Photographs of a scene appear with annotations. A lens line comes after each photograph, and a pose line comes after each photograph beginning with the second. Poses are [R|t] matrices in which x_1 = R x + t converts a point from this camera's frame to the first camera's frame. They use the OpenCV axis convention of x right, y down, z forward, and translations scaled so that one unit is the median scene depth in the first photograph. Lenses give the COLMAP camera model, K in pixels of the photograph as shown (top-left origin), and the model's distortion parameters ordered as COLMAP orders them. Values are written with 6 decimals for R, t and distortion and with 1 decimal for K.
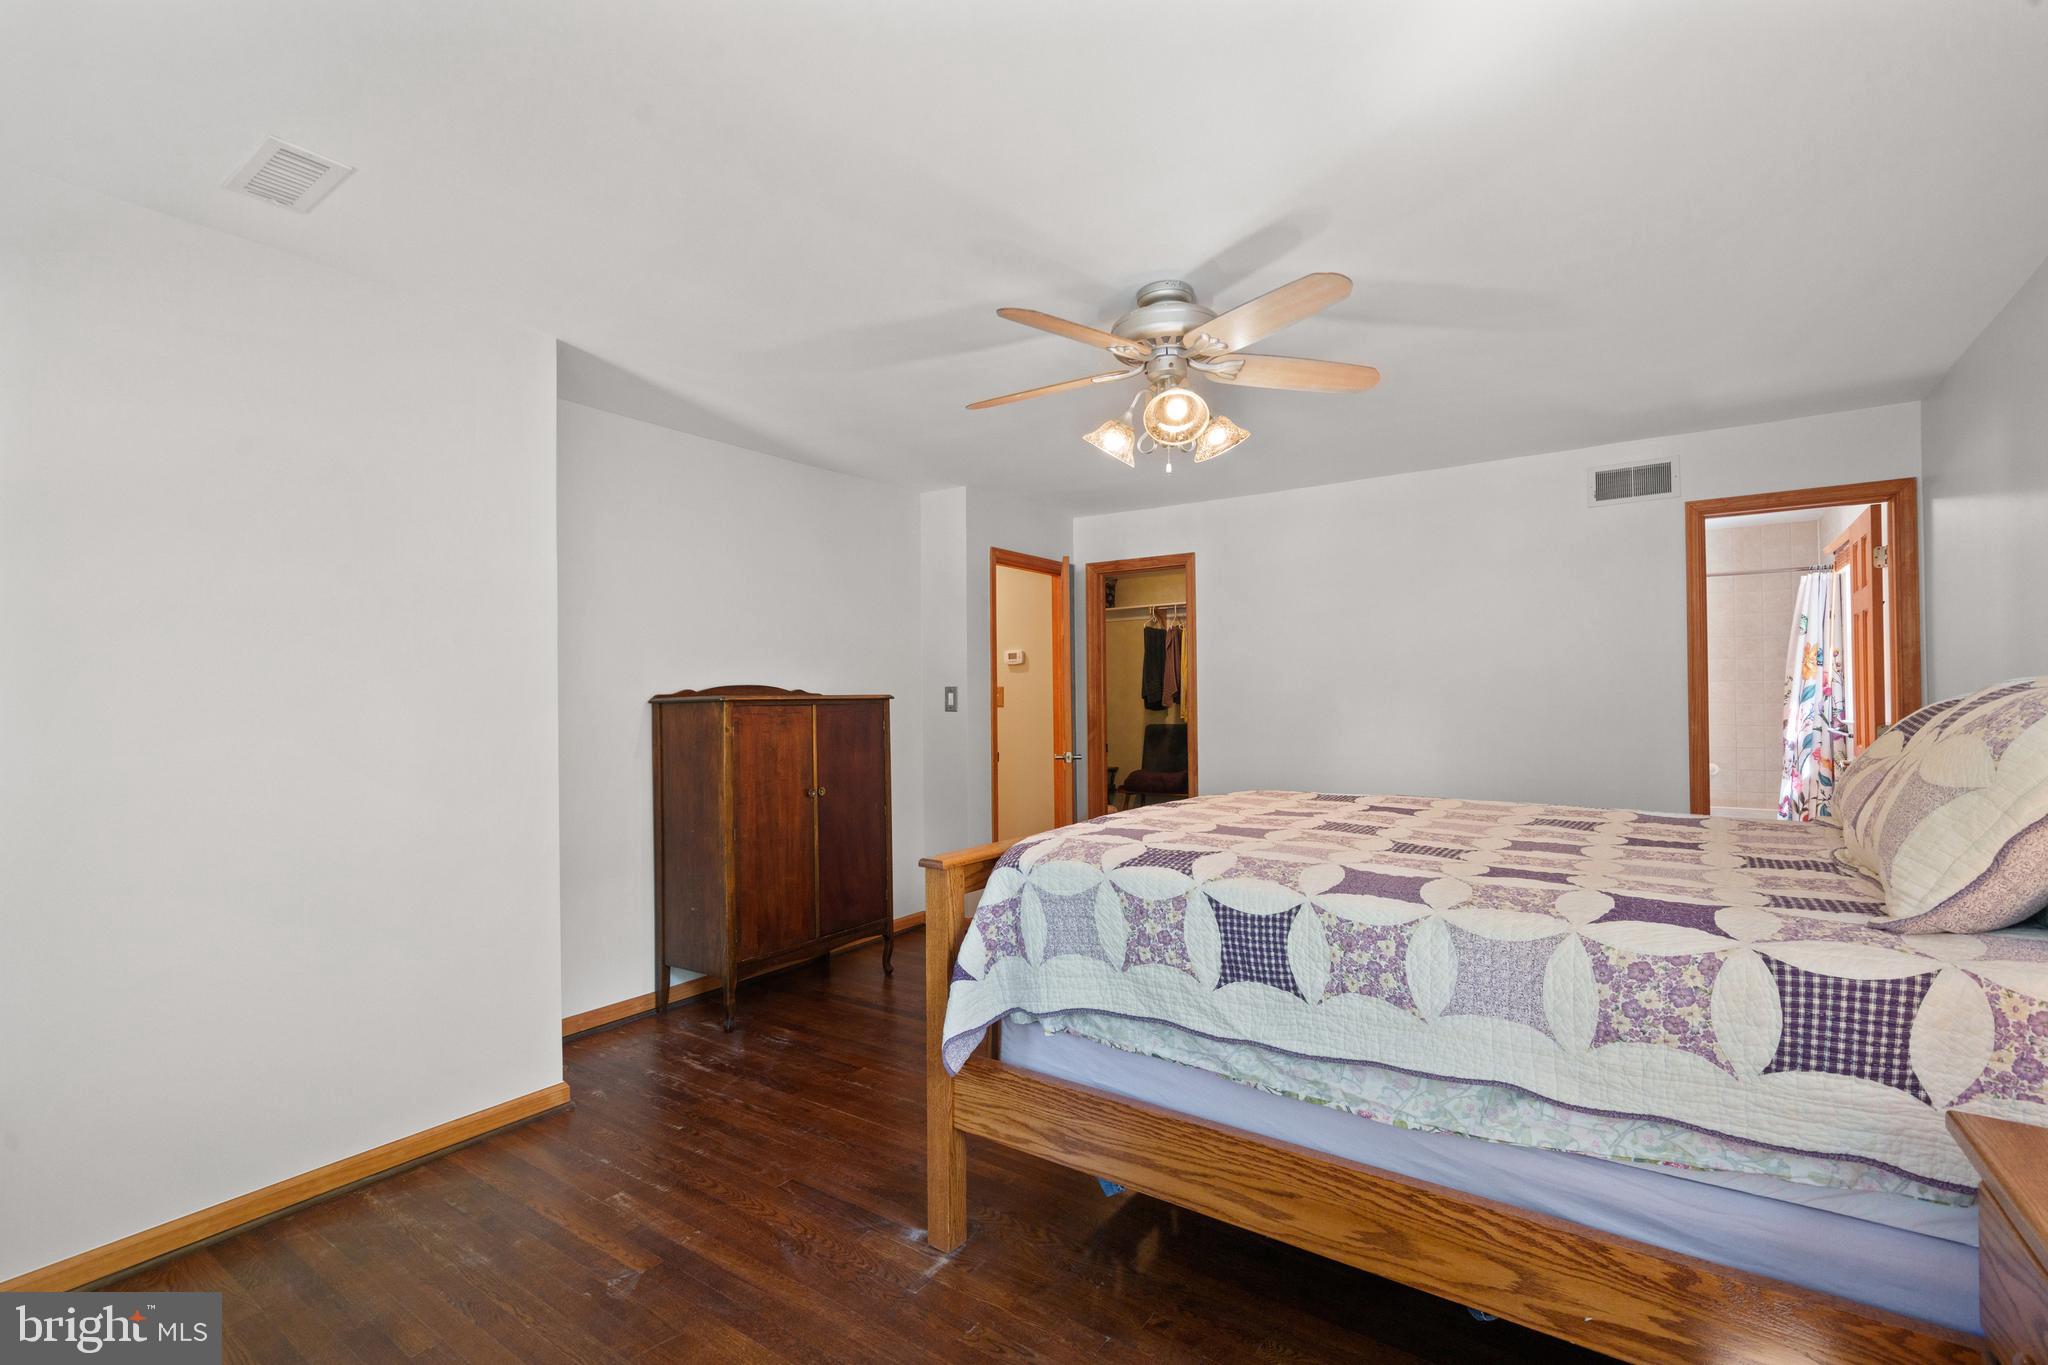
lens RADIAL K [[933.1, 0, 1014.3], [0, 933.1, 687.6], [0, 0, 1]] dist [0.004902, 0.000326]
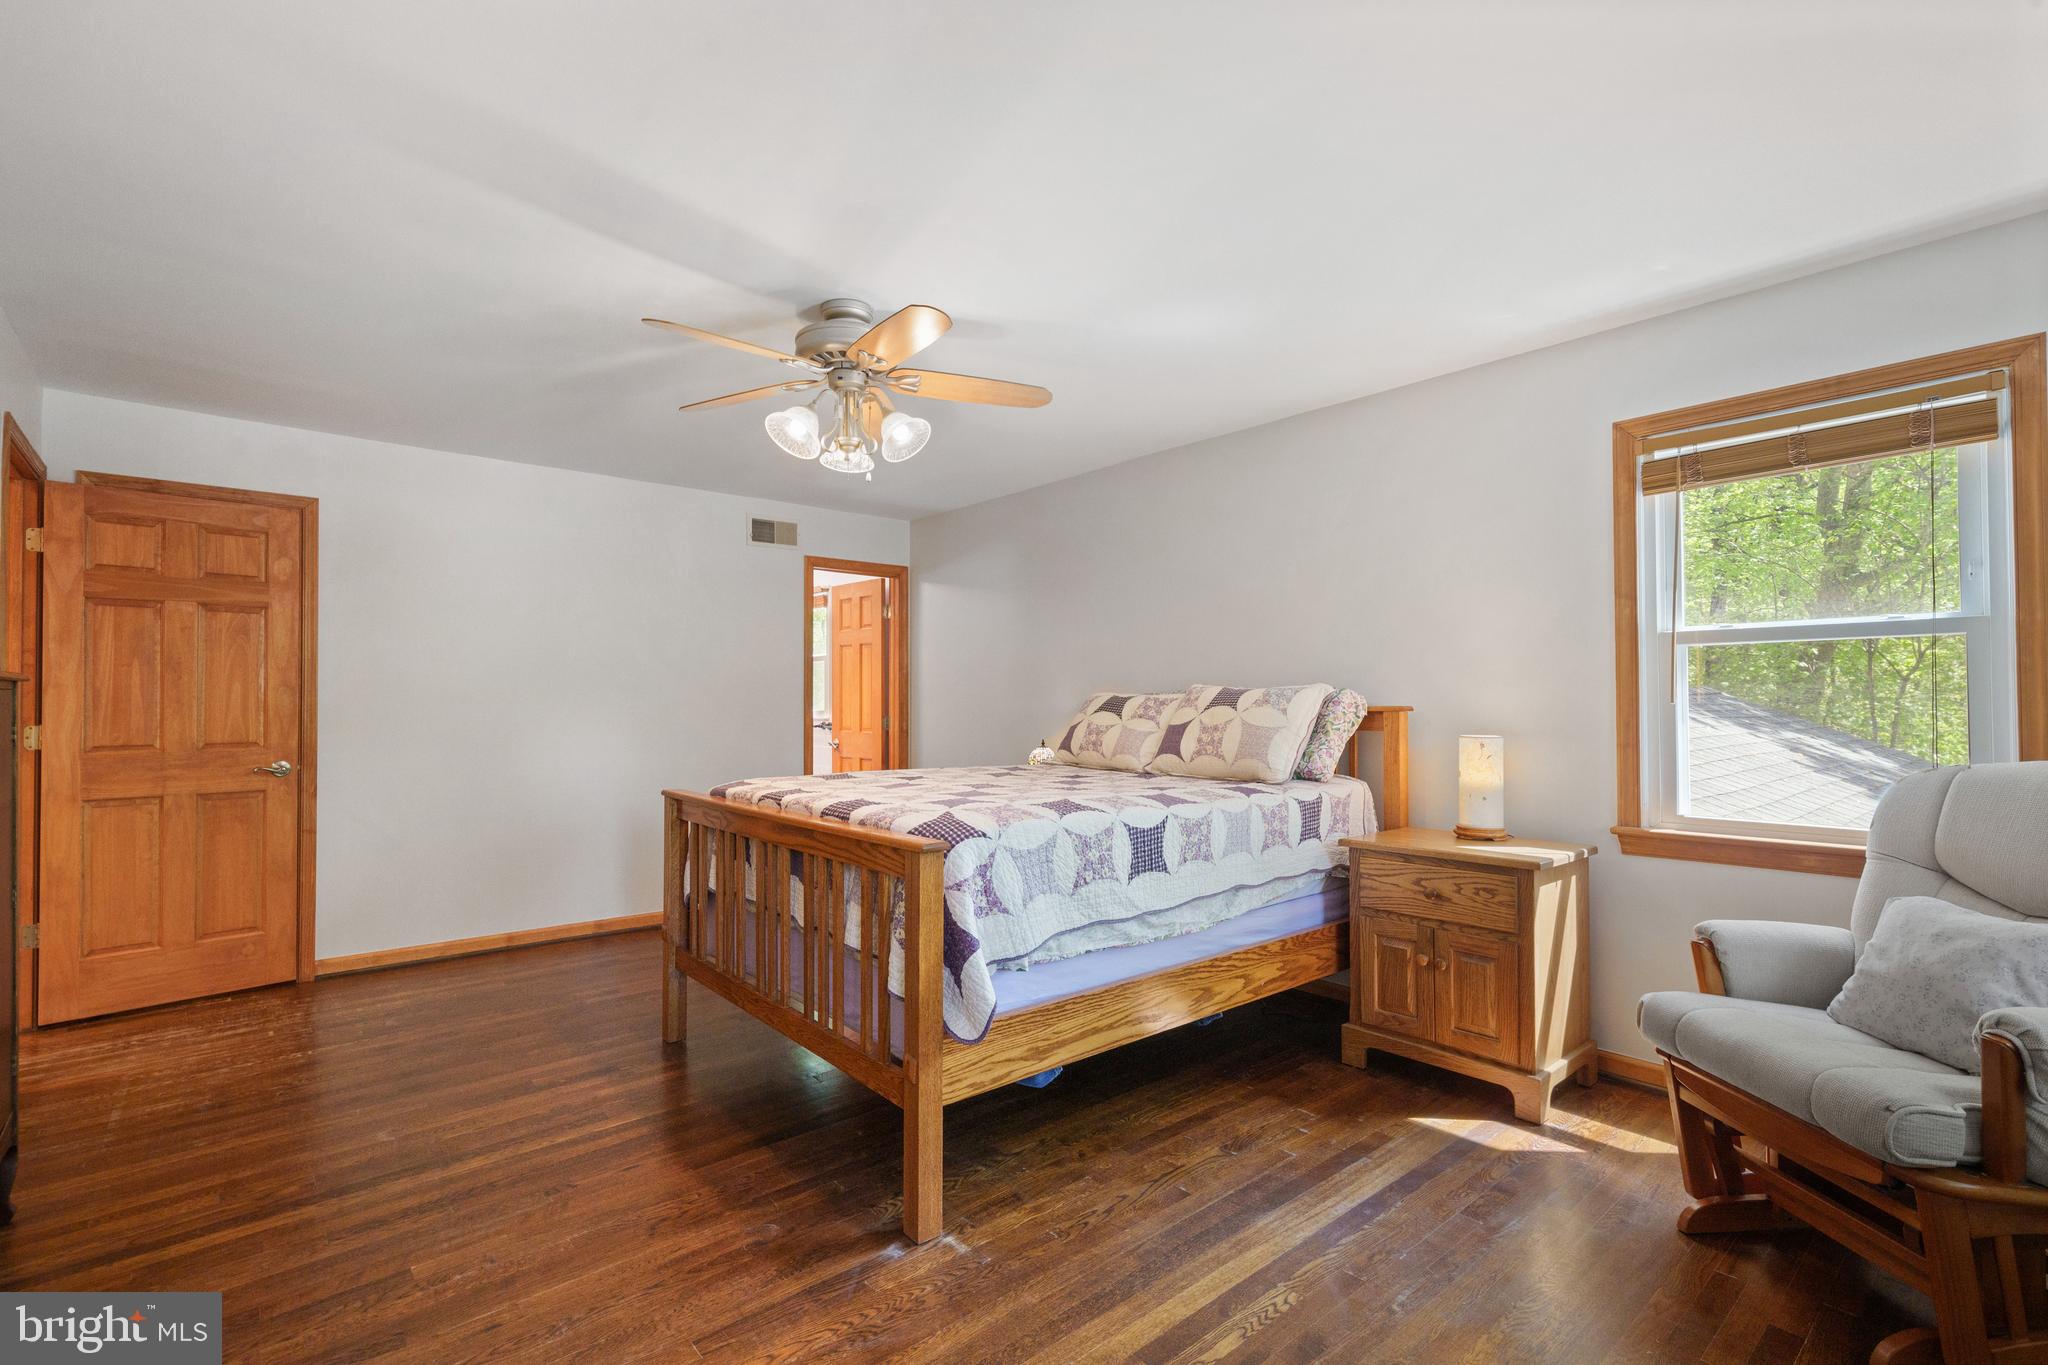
lens RADIAL K [[933.1, 0, 1020.5], [0, 933.1, 686.6], [0, 0, 1]] dist [0.004902, 0.000326]
pose [[0.238271, 0.023271, 0.970920, -1.235863], [-0.013775, 0.999693, -0.020580, 0.045477], [-0.971101, -0.008471, 0.238518, 0.814873]]
